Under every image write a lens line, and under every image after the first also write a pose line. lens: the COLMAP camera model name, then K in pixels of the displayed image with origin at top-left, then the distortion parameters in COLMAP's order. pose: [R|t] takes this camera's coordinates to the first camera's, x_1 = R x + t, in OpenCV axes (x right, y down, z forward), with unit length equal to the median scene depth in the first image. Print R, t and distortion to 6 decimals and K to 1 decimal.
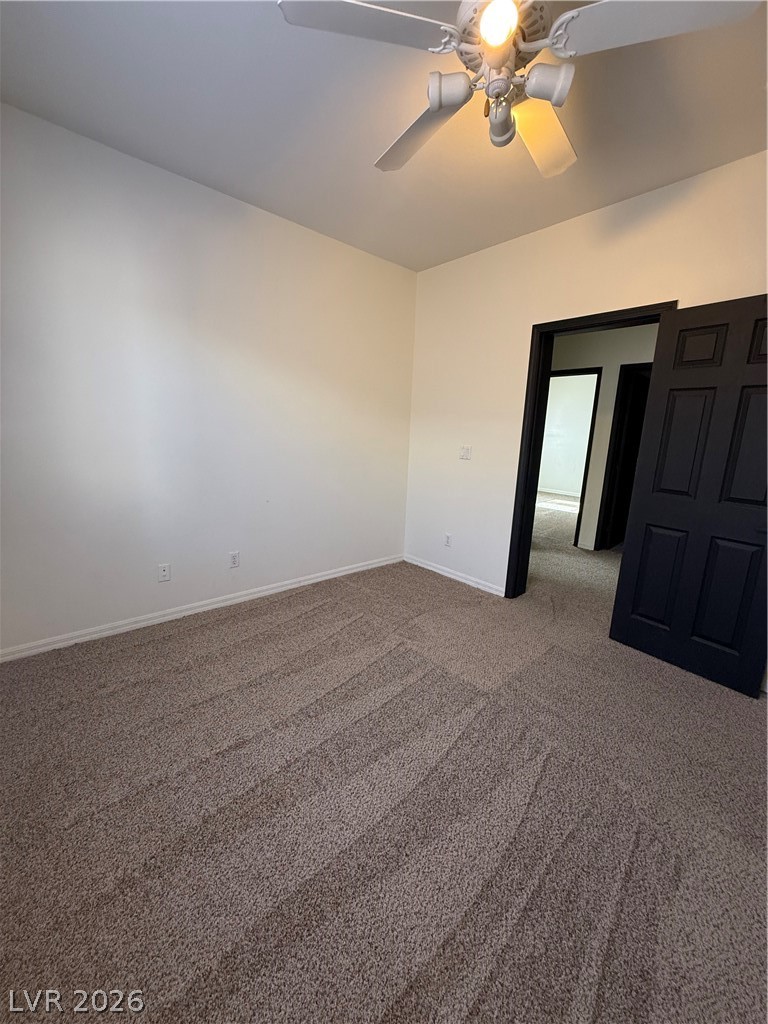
lens RADIAL K [[406.5, 0, 379.9], [0, 406.5, 510.5], [0, 0, 1]] dist [-0.002246, 0.000614]
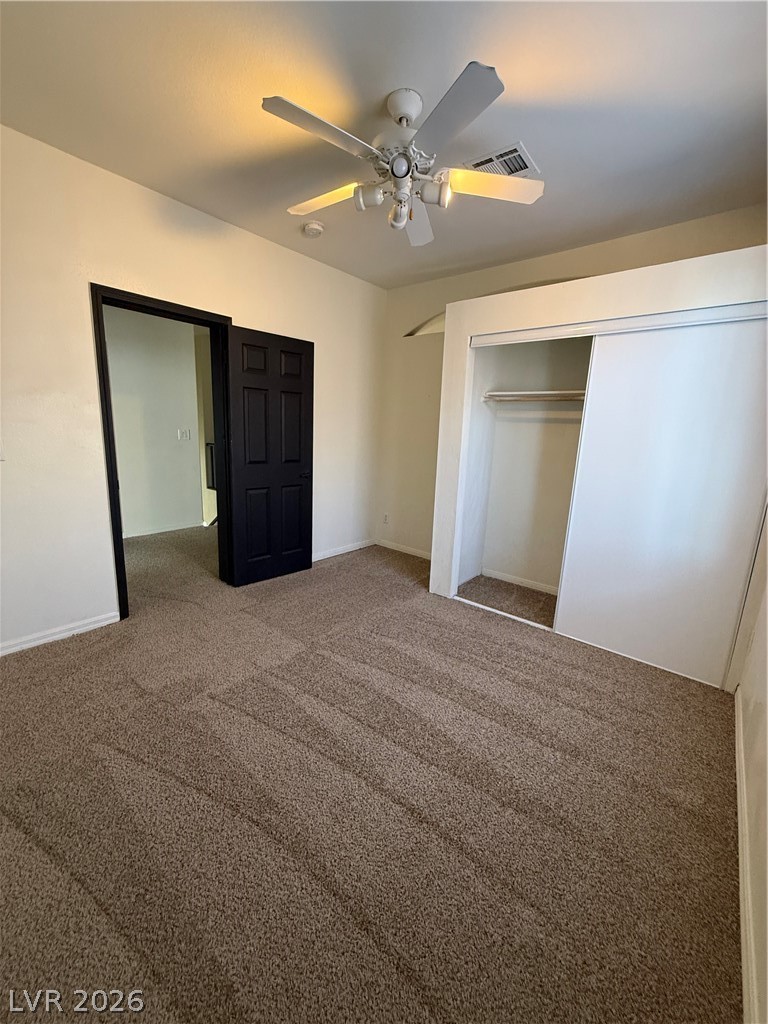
lens RADIAL K [[406.5, 0, 385.2], [0, 406.5, 508.3], [0, 0, 1]] dist [-0.002246, 0.000614]
pose [[-0.161899, -0.229405, 0.959772, -0.698460], [0.148170, 0.955926, 0.253480, -0.176293], [-0.975620, 0.183248, -0.120773, 0.736869]]
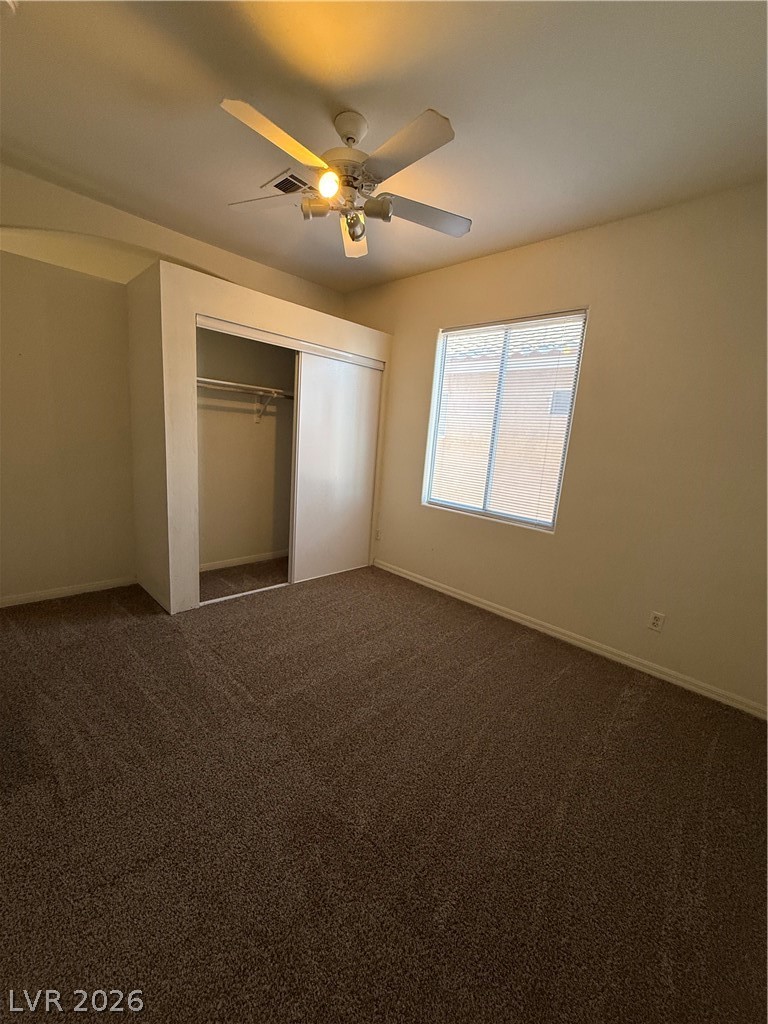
lens RADIAL K [[406.5, 0, 380.0], [0, 406.5, 508.7], [0, 0, 1]] dist [-0.002246, 0.000614]
pose [[-0.991330, -0.095476, -0.090269, 0.089791], [-0.122310, 0.921548, 0.368497, -0.298895], [0.048004, 0.376344, -0.925236, 1.450038]]
